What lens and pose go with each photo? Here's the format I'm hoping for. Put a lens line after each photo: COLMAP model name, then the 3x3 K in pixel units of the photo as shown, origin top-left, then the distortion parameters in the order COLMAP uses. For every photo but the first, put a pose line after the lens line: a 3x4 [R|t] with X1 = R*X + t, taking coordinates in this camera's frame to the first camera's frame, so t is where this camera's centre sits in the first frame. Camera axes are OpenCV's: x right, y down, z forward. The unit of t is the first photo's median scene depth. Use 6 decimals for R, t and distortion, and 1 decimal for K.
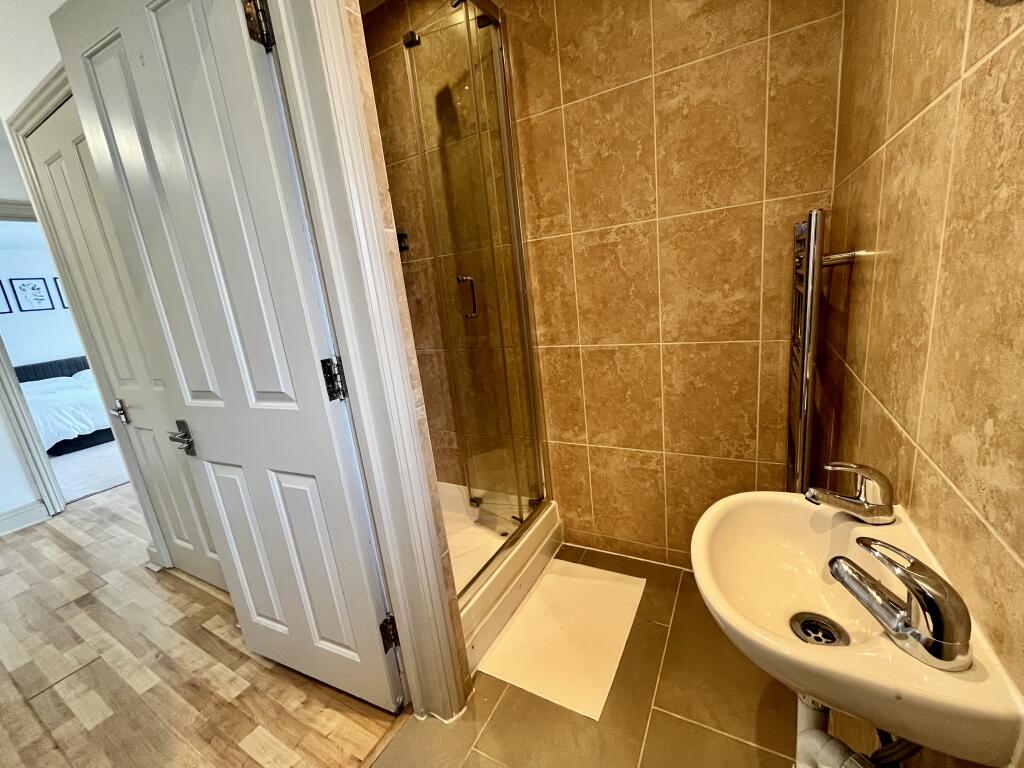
lens RADIAL K [[417.0, 0, 512.0], [0, 417.0, 384.0], [0, 0, 1]] dist [0.000435, -0.000031]
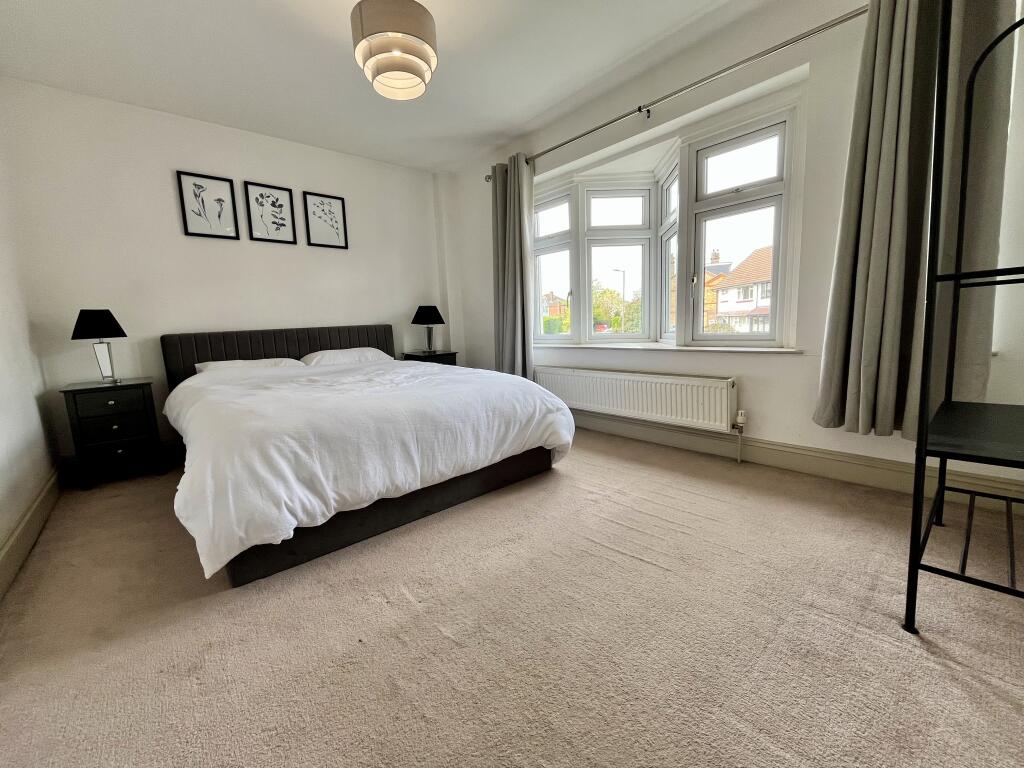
lens RADIAL K [[417.0, 0, 512.0], [0, 417.0, 384.0], [0, 0, 1]] dist [0.000435, -0.000031]
pose [[0.940855, 0.118337, -0.317471, -0.644031], [-0.142152, 0.988433, -0.052842, 0.002653], [0.307546, 0.094845, 0.946795, 0.597115]]
